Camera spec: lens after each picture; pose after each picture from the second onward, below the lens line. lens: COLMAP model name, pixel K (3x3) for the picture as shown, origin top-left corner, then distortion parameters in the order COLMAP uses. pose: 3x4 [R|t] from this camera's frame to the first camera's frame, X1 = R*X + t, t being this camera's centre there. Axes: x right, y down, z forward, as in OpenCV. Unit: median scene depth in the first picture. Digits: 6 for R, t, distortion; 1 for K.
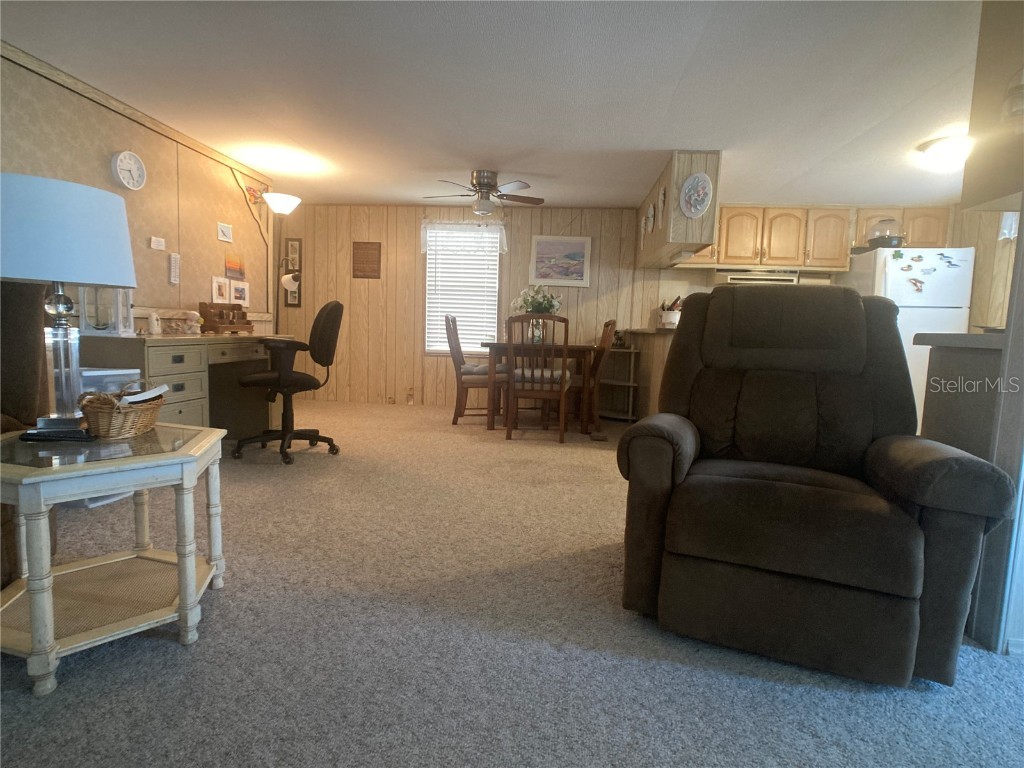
lens RADIAL K [[545.5, 0, 510.5], [0, 545.5, 387.5], [0, 0, 1]] dist [-0.013884, -0.000399]
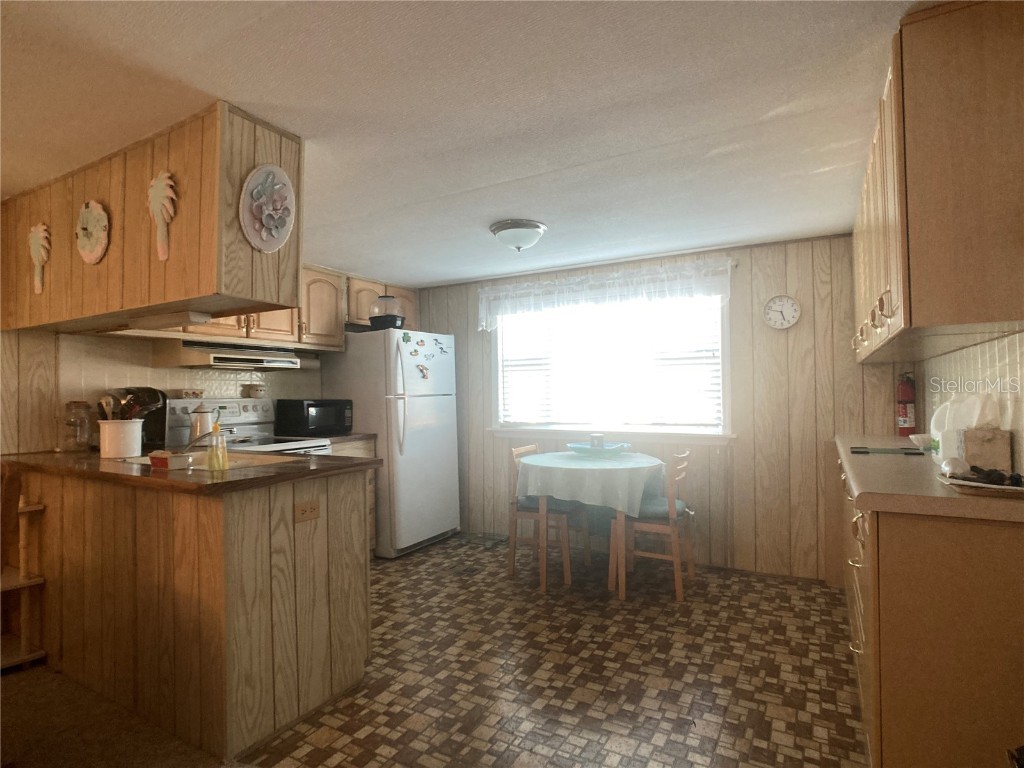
lens RADIAL K [[548.9, 0, 518.1], [0, 548.9, 382.1], [0, 0, 1]] dist [-0.005386, -0.000912]
pose [[0.409606, -0.015020, 0.912139, -0.018393], [0.123071, 0.991634, -0.038937, -0.106283], [-0.903923, 0.128206, 0.408027, 0.439219]]
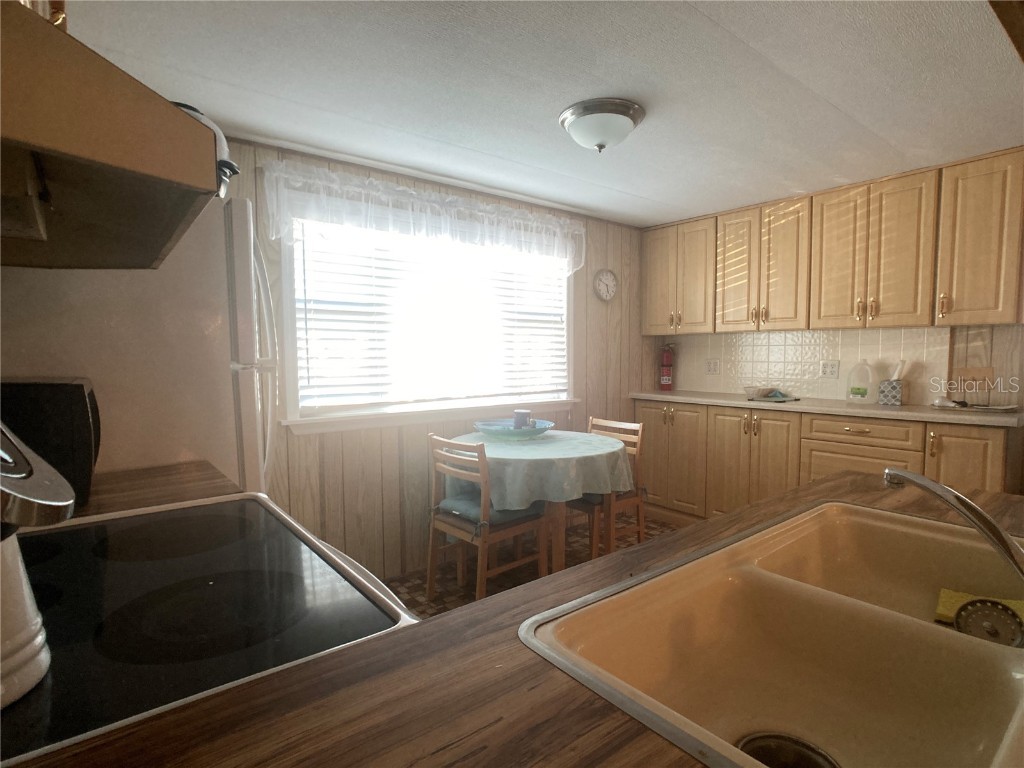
lens RADIAL K [[545.5, 0, 510.5], [0, 545.5, 387.5], [0, 0, 1]] dist [-0.013884, -0.000399]
pose [[-0.693414, -0.067941, 0.717329, 0.282684], [0.064241, 0.985751, 0.155464, -0.165102], [-0.717670, 0.153883, -0.679168, 1.032731]]
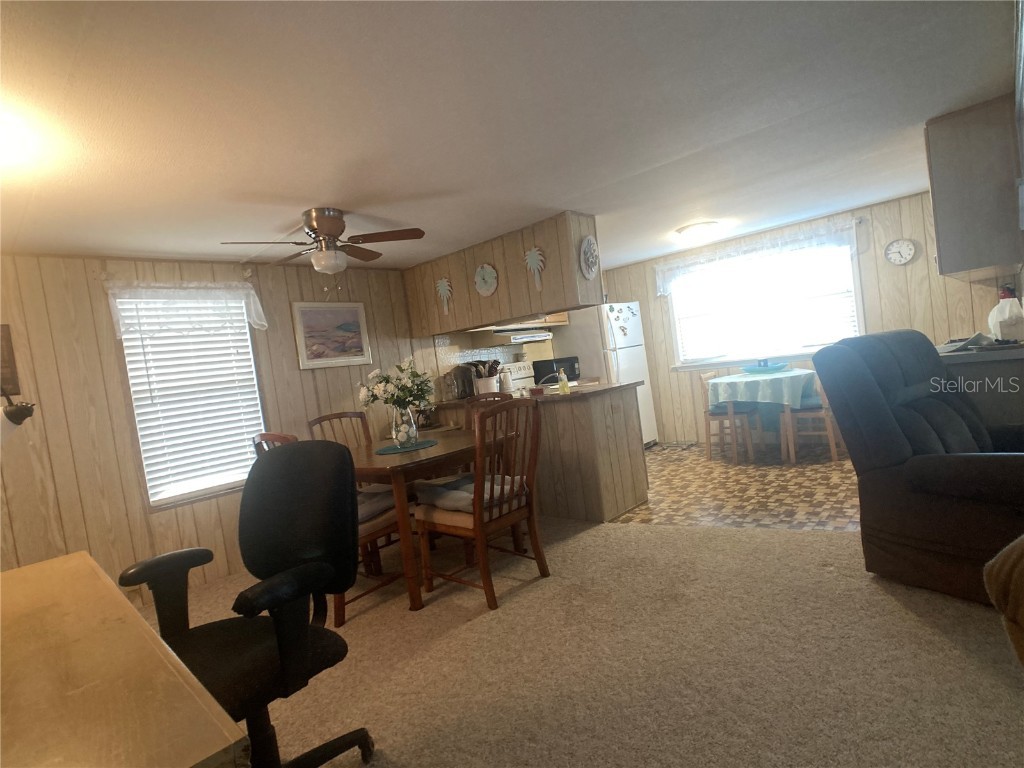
lens RADIAL K [[545.5, 0, 510.5], [0, 545.5, 387.5], [0, 0, 1]] dist [-0.013884, -0.000399]
pose [[0.604226, -0.147436, 0.783054, -0.406711], [0.235138, 0.971961, 0.001564, -0.112474], [-0.761328, 0.183181, 0.621952, 0.383883]]
